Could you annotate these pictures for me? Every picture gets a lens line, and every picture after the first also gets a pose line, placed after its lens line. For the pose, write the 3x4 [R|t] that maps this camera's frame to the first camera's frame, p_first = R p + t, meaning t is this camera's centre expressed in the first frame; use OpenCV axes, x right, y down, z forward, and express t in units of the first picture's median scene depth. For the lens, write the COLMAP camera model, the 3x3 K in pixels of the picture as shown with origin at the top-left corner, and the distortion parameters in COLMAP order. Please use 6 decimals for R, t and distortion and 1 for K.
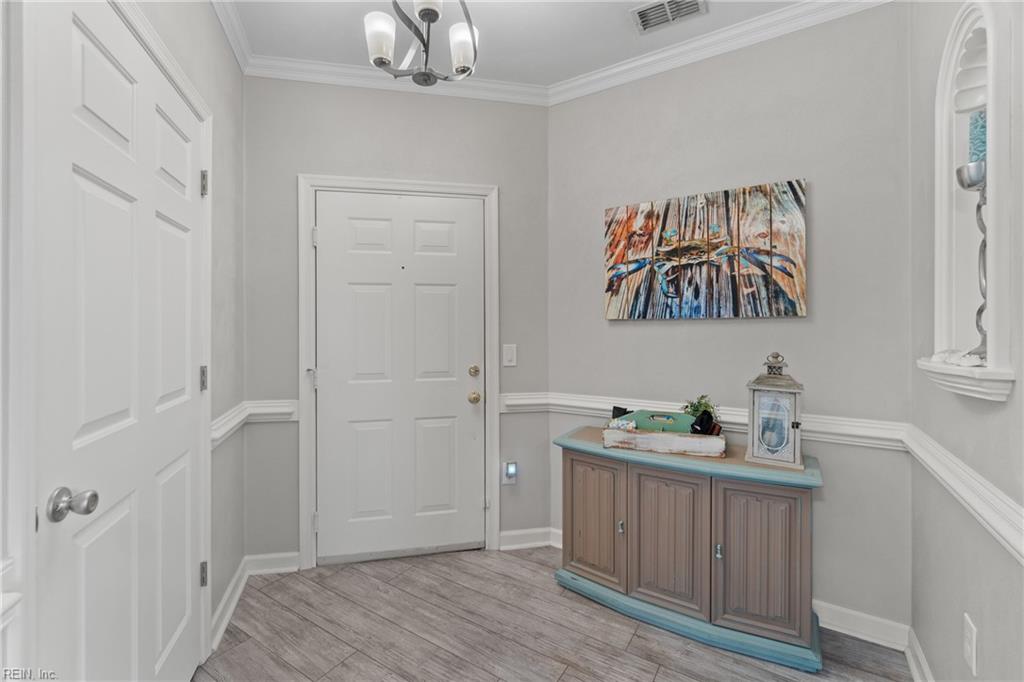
lens RADIAL K [[445.6, 0, 509.9], [0, 445.6, 341.3], [0, 0, 1]] dist [-0.000609, 0.001718]
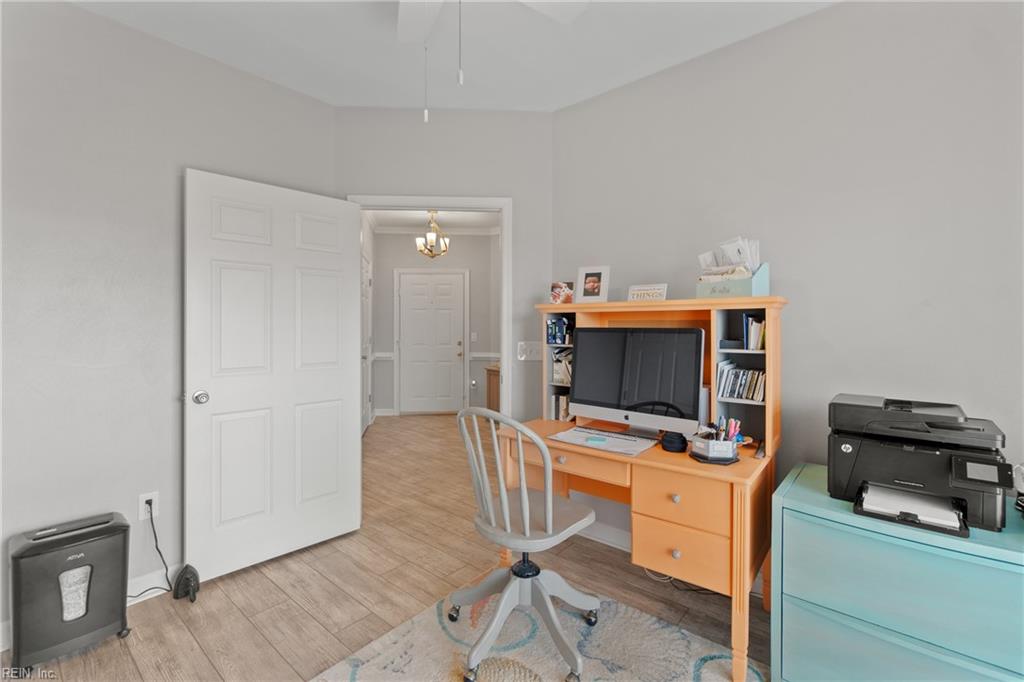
lens RADIAL K [[445.6, 0, 514.0], [0, 445.6, 336.7], [0, 0, 1]] dist [-0.000609, 0.001718]
pose [[0.993360, 0.004743, -0.114947, 0.517473], [-0.004988, 0.999986, -0.001844, 0.033396], [0.114937, 0.002405, 0.993370, -1.469497]]
